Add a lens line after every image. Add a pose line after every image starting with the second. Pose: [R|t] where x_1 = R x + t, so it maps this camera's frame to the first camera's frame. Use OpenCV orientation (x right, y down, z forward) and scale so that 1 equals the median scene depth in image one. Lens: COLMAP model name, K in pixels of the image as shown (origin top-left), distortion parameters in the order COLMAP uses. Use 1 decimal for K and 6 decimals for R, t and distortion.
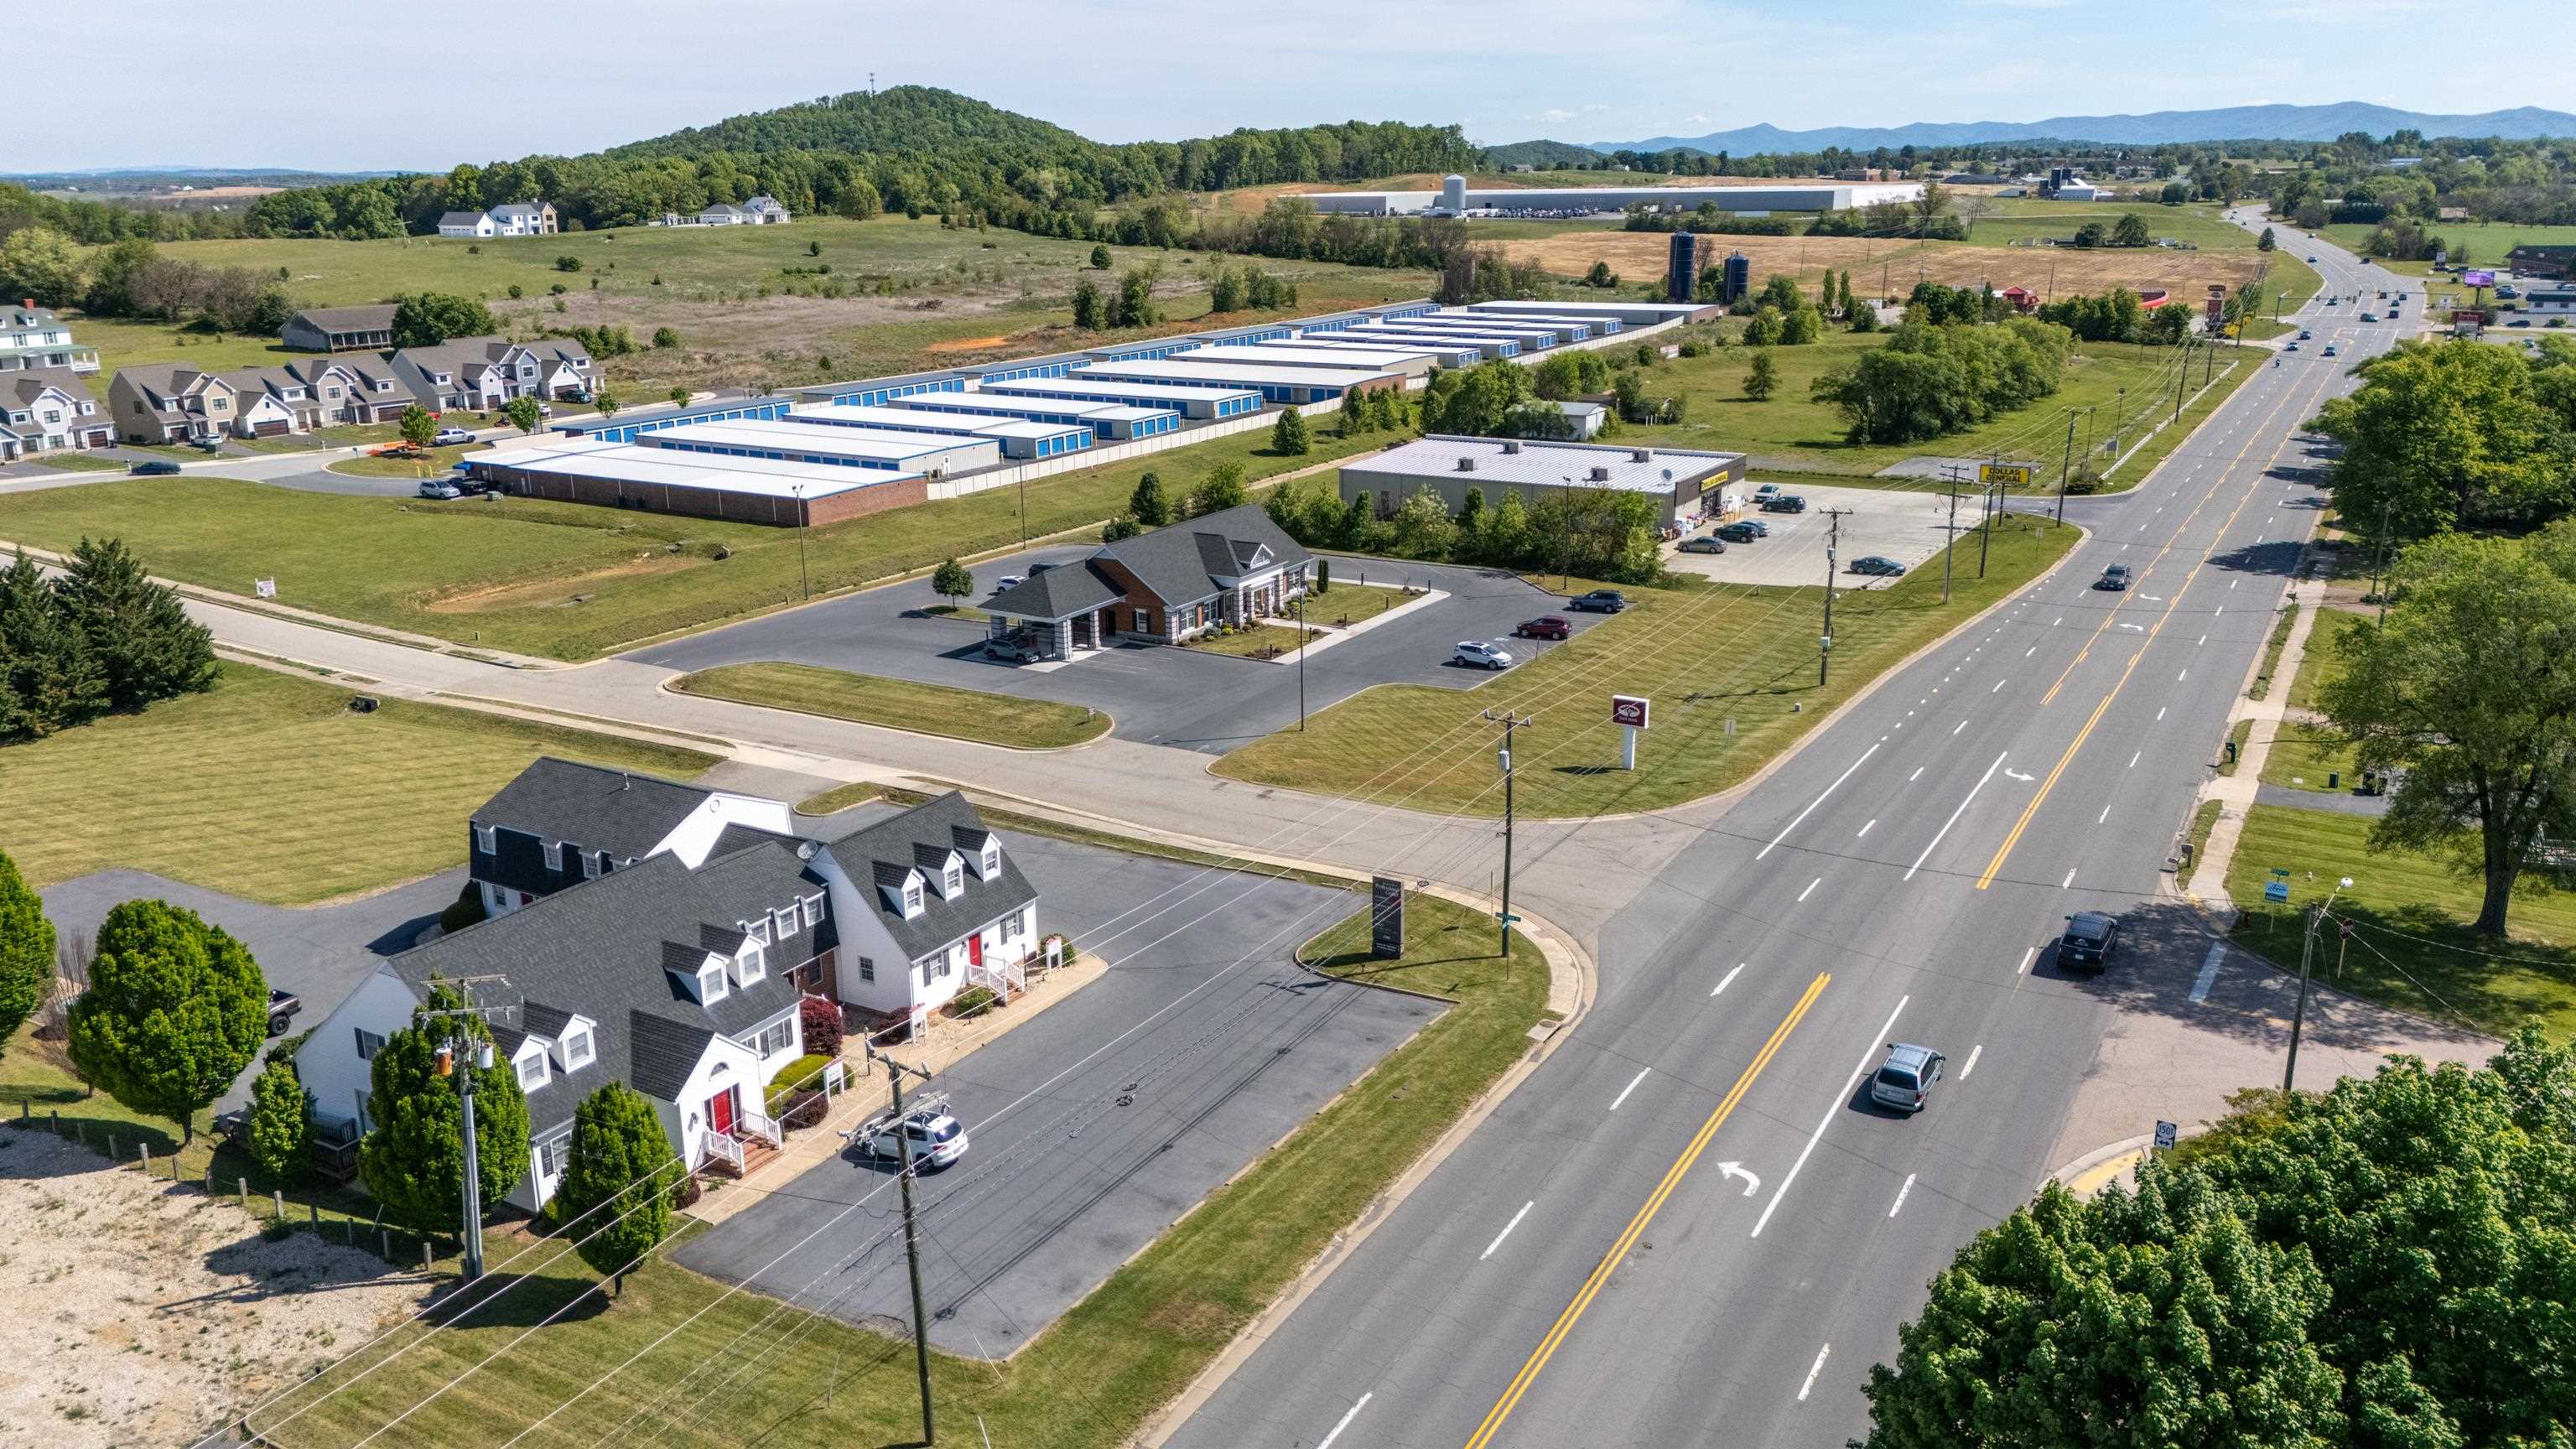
lens RADIAL K [[1891.3, 0, 1288.0], [0, 1891.3, 724.5], [0, 0, 1]] dist [0.083197, -0.085421]
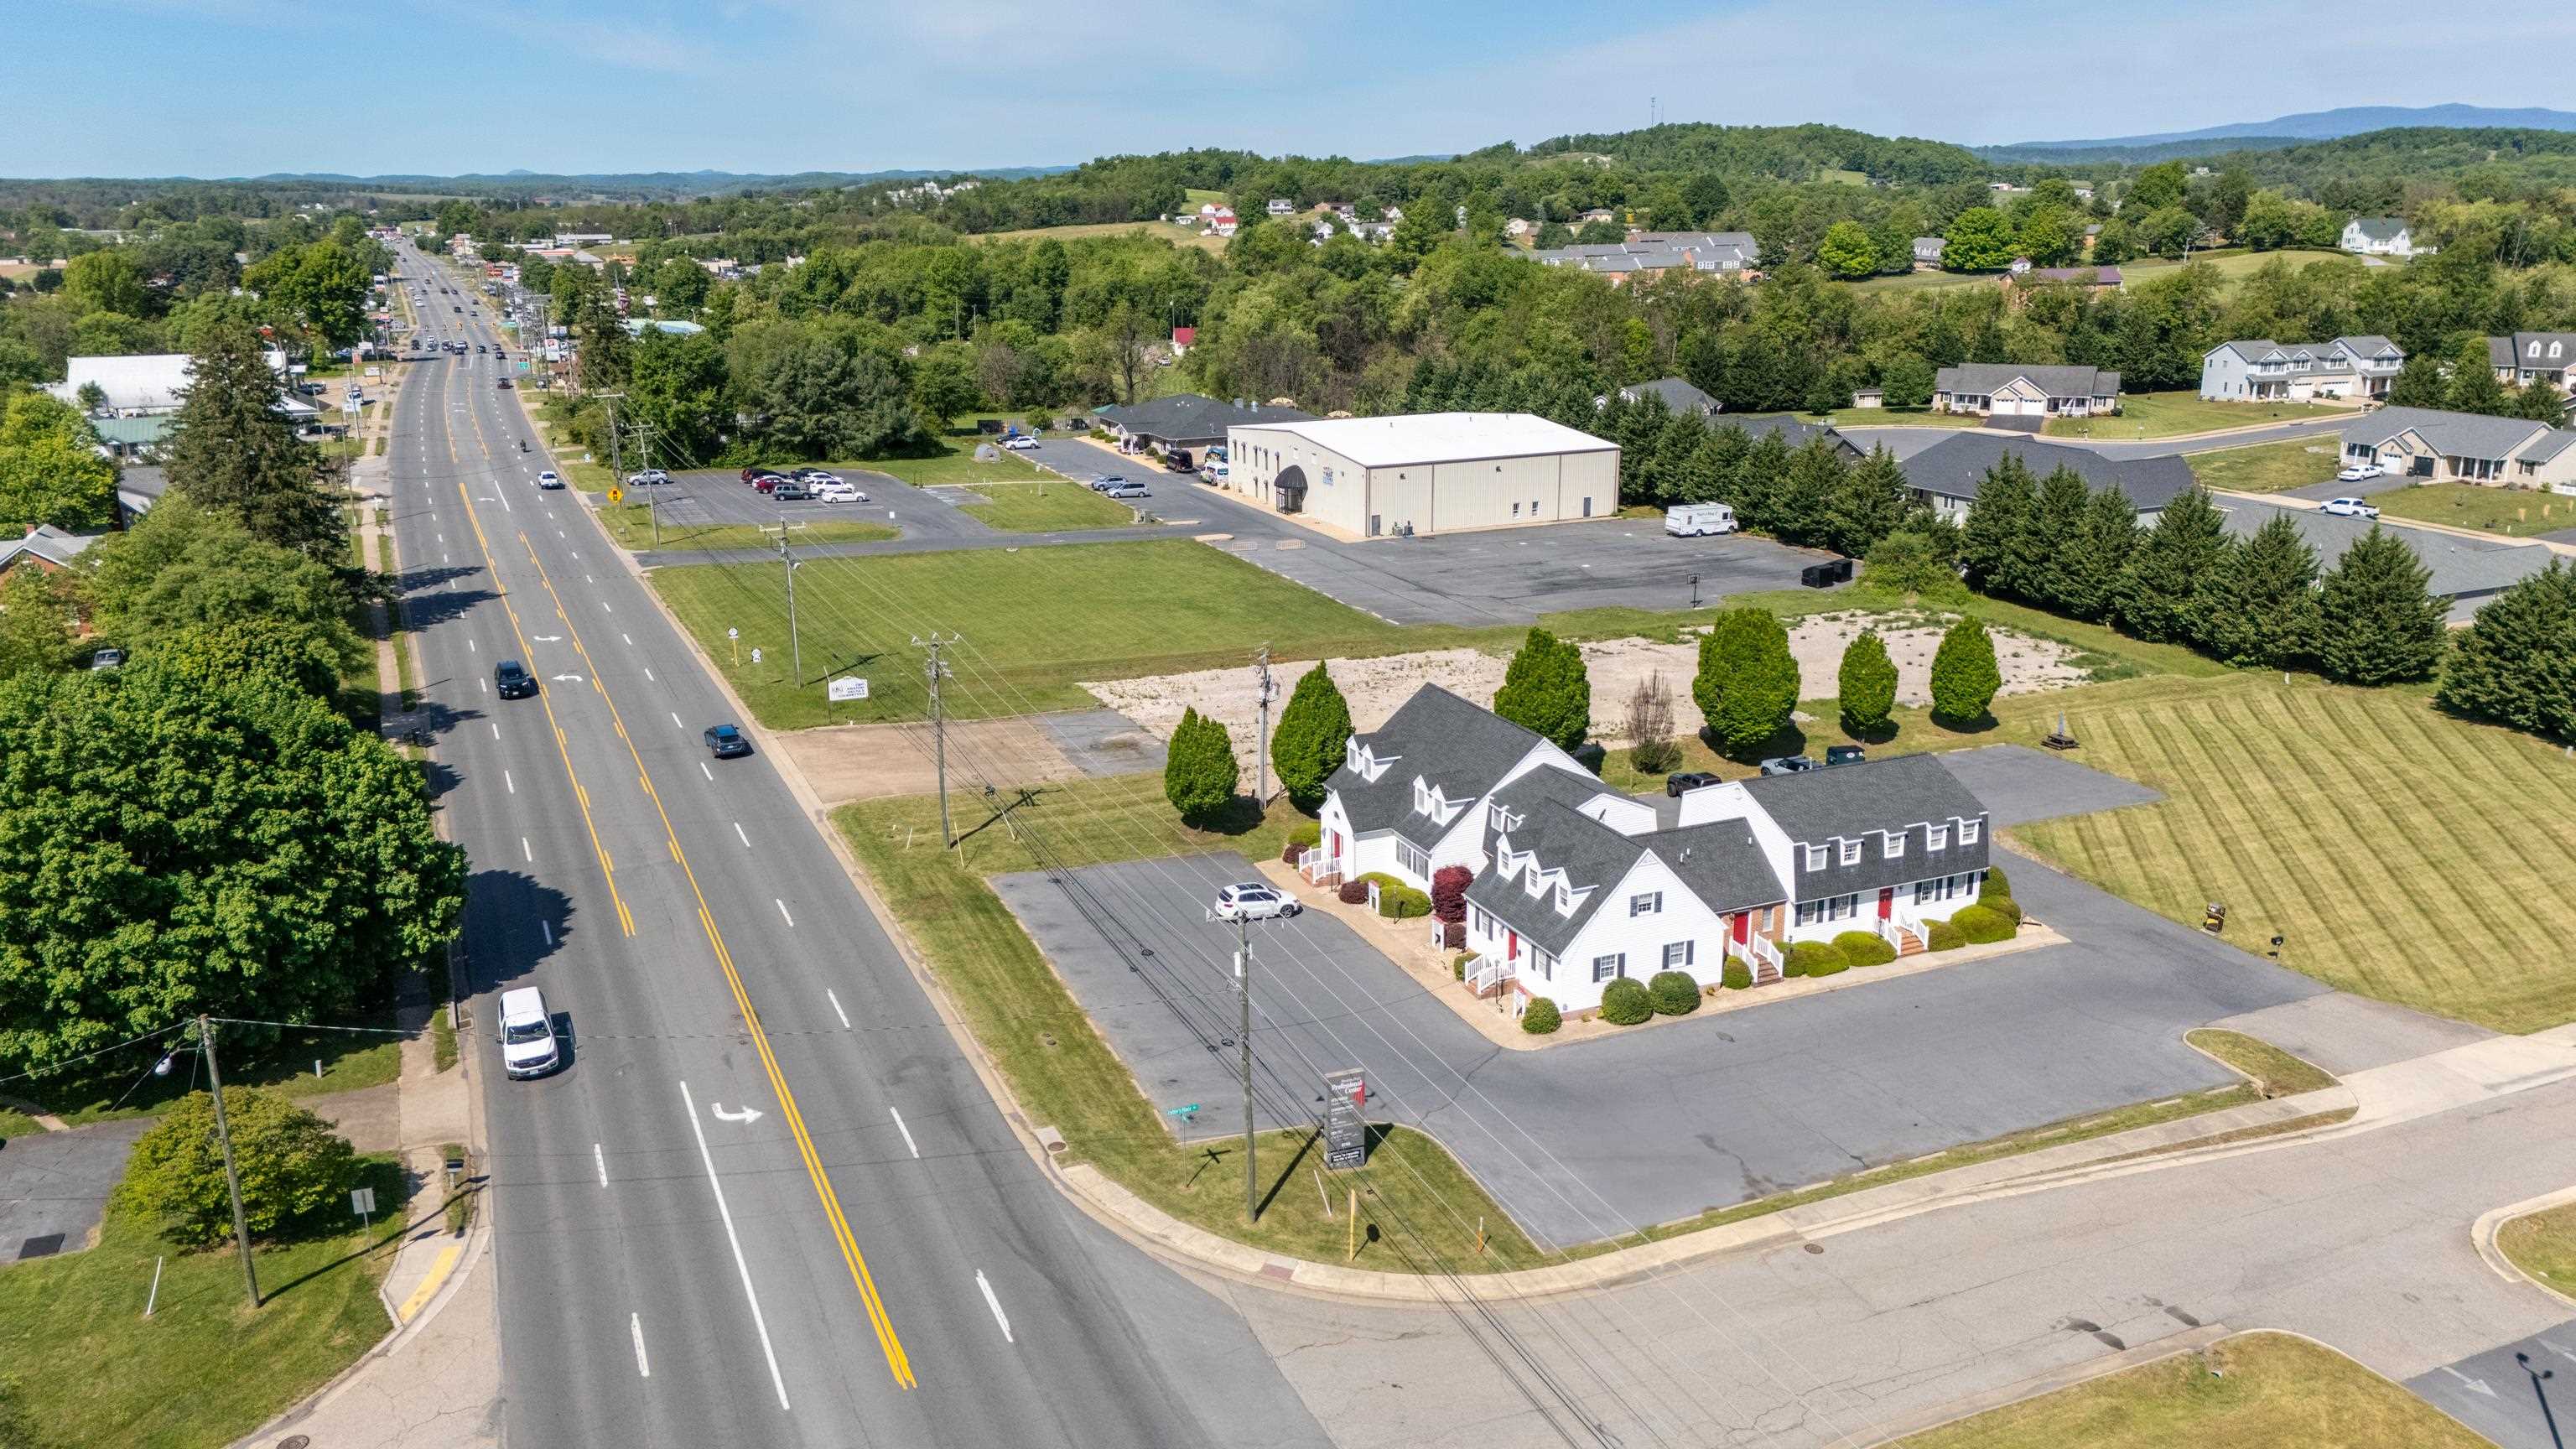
lens RADIAL K [[1891.3, 0, 1288.0], [0, 1891.3, 724.5], [0, 0, 1]] dist [0.083197, -0.085421]
pose [[-0.585992, 0.234299, -0.775705, 0.482183], [-0.213218, 0.878968, 0.426561, -0.285161], [0.781762, 0.415355, -0.465111, 0.938553]]
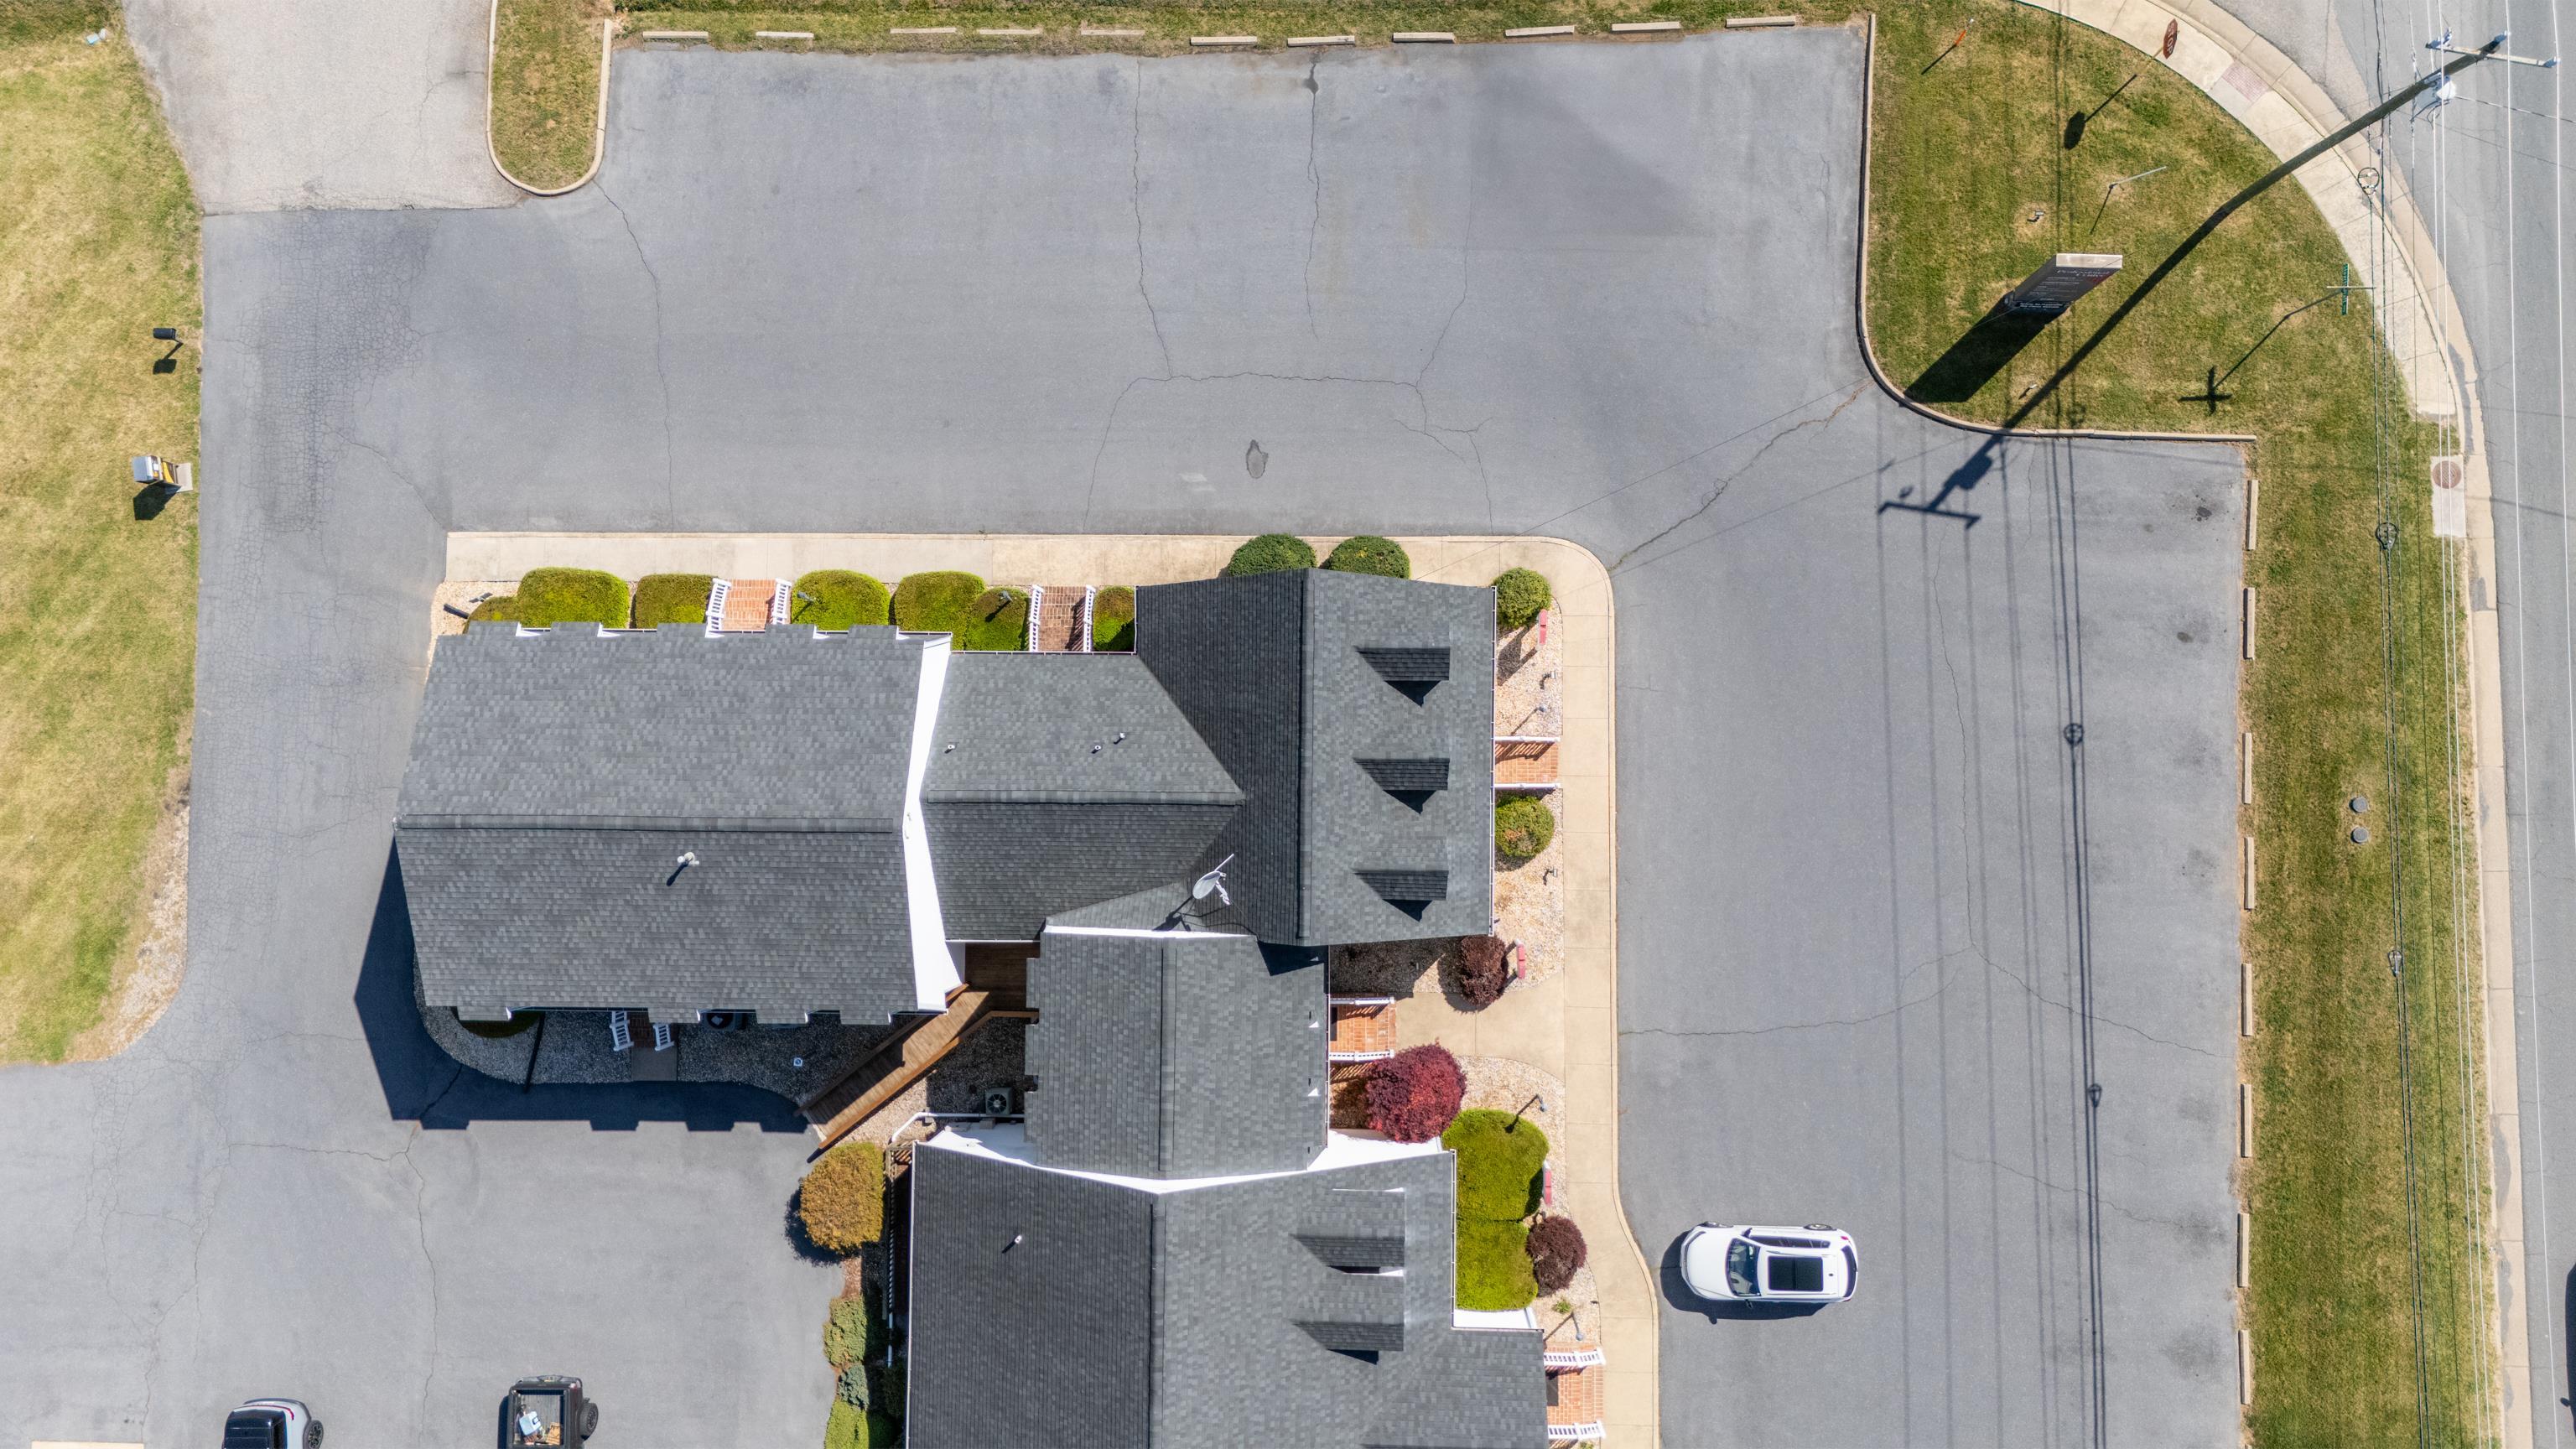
lens RADIAL K [[1891.3, 0, 1288.0], [0, 1891.3, 724.5], [0, 0, 1]] dist [0.083197, -0.085421]
pose [[0.867472, -0.497367, -0.010883, -0.142781], [0.172250, 0.279759, 0.944492, -0.307077], [-0.466714, -0.821195, 0.328354, 0.595062]]
